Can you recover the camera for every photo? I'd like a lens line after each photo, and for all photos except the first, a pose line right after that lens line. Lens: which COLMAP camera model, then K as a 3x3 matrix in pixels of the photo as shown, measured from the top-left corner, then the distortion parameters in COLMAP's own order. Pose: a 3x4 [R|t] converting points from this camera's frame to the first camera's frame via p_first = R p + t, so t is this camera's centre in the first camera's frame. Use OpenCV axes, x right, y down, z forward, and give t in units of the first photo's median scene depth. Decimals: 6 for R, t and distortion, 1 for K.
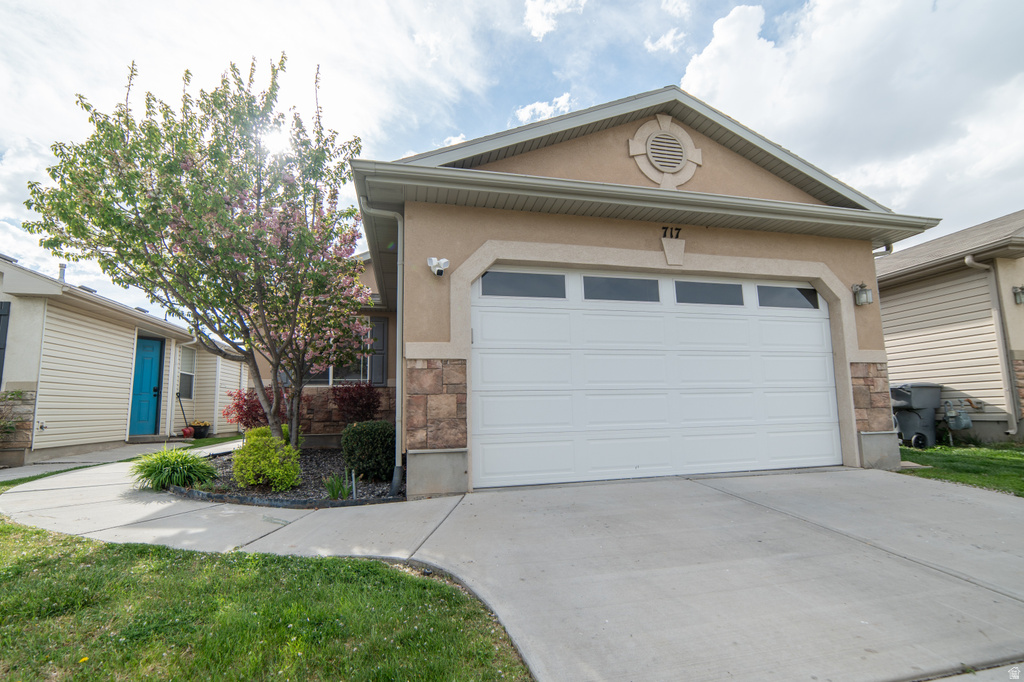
lens RADIAL K [[446.3, 0, 512.2], [0, 446.3, 357.5], [0, 0, 1]] dist [-0.015088, 0.004623]
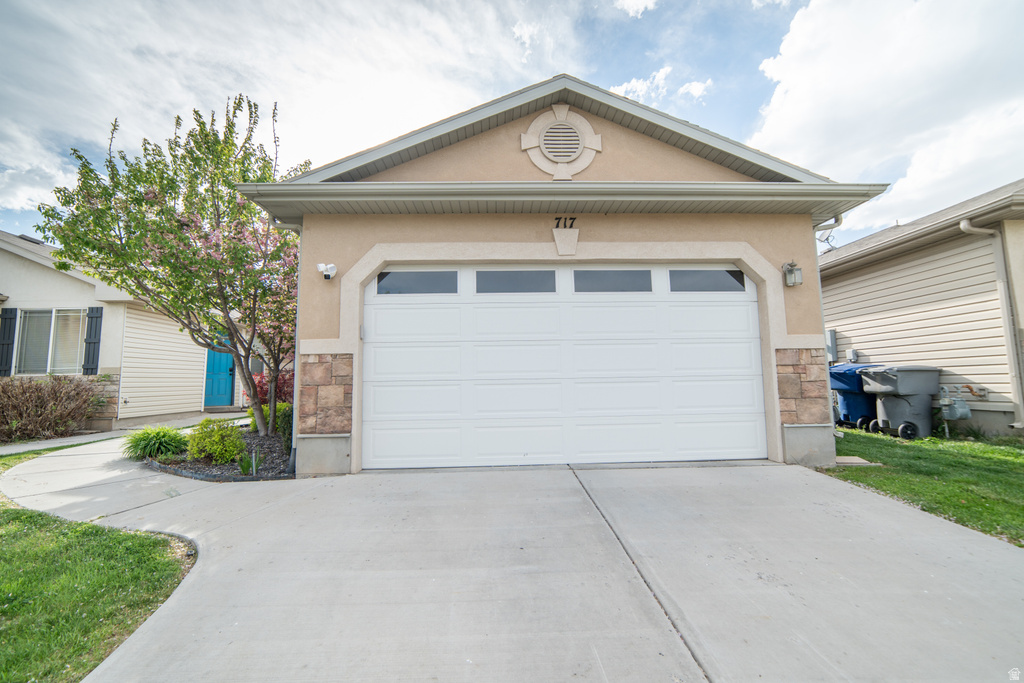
lens RADIAL K [[402.8, 0, 514.4], [0, 402.8, 341.4], [0, 0, 1]] dist [-0.015608, 0.006140]
pose [[0.981845, -0.014339, -0.189141, 0.397718], [0.018547, 0.999618, 0.020498, -0.032670], [0.188775, -0.023634, 0.981736, 0.078564]]
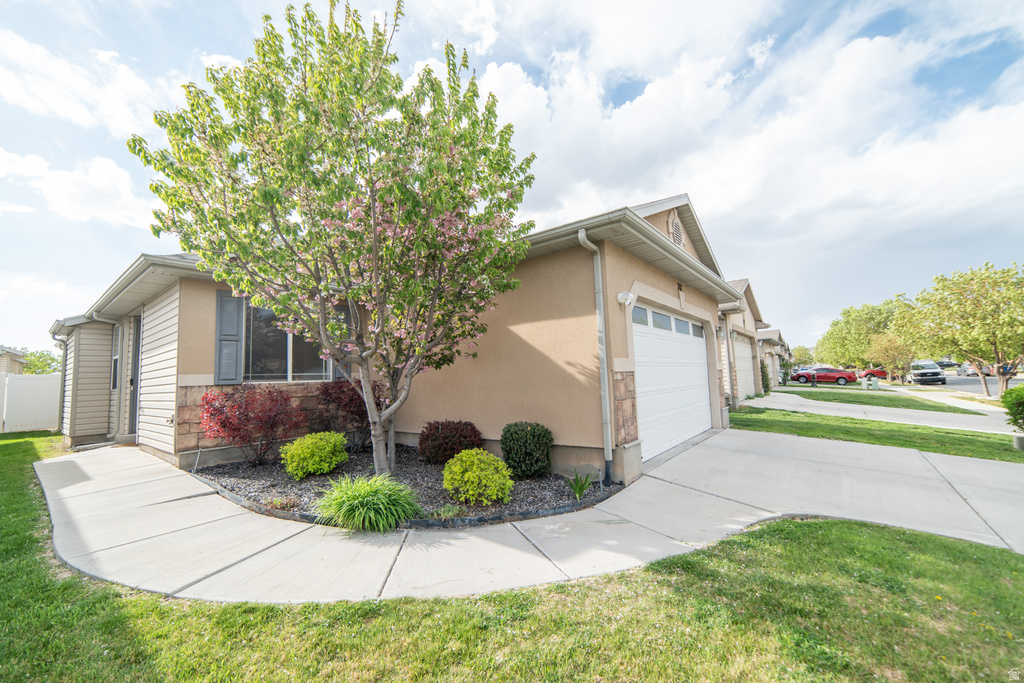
lens RADIAL K [[402.8, 0, 514.4], [0, 402.8, 341.4], [0, 0, 1]] dist [-0.015608, 0.006140]
pose [[0.782140, 0.052505, 0.620886, -0.918212], [-0.053633, 0.998418, -0.016869, -0.037448], [-0.620790, -0.020106, 0.783719, 0.247137]]
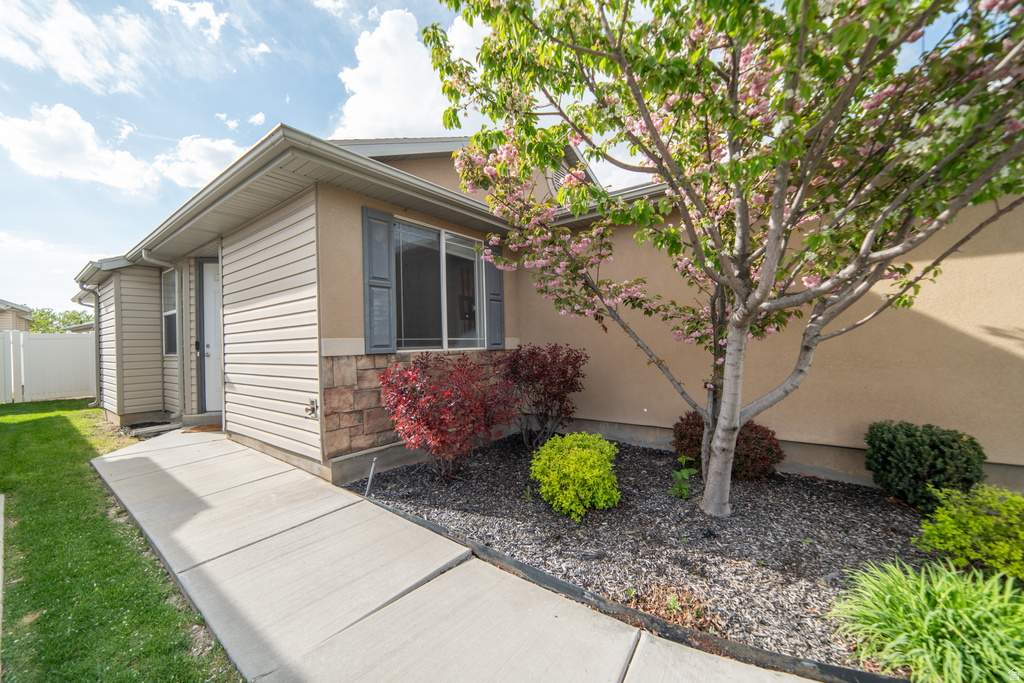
lens RADIAL K [[396.8, 0, 507.9], [0, 396.8, 342.0], [0, 0, 1]] dist [-0.017978, 0.006691]
pose [[0.778230, 0.009953, 0.627901, -1.122842], [-0.069301, 0.995129, 0.070118, 0.018504], [-0.624144, -0.098082, 0.775129, 0.913776]]
